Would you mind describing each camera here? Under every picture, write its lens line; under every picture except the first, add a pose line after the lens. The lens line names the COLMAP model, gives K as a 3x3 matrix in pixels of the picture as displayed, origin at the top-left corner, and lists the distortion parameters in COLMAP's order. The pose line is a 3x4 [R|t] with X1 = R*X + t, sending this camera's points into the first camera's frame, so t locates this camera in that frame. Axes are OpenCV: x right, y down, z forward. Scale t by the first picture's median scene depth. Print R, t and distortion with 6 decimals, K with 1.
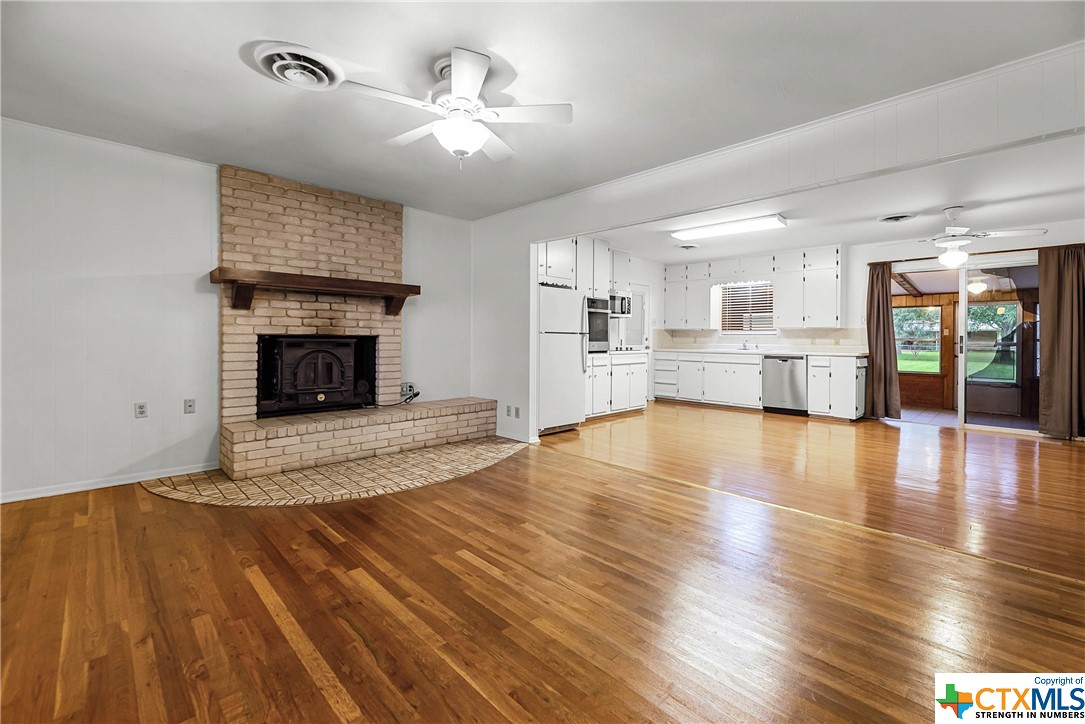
lens RADIAL K [[464.7, 0, 547.4], [0, 464.7, 339.9], [0, 0, 1]] dist [-0.002815, -0.000680]
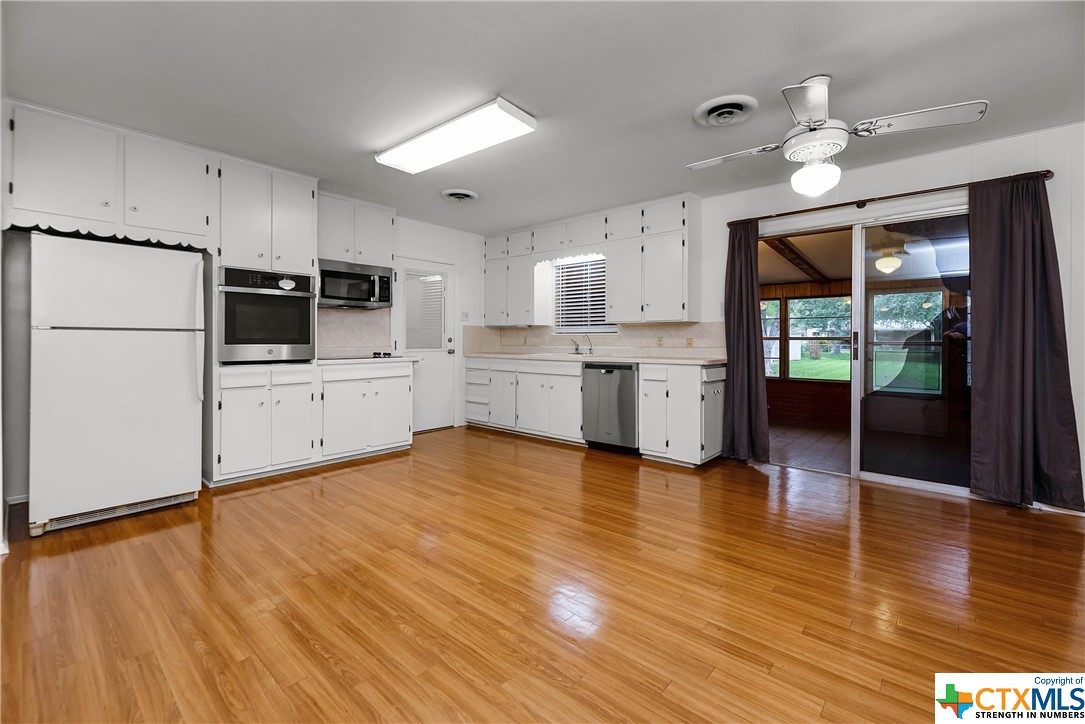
lens RADIAL K [[464.7, 0, 547.4], [0, 464.7, 339.9], [0, 0, 1]] dist [-0.002815, -0.000680]
pose [[0.996994, -0.006414, 0.077211, 0.382485], [0.006640, 0.999974, -0.002671, 0.001532], [-0.077192, 0.003176, 0.997011, 0.361101]]
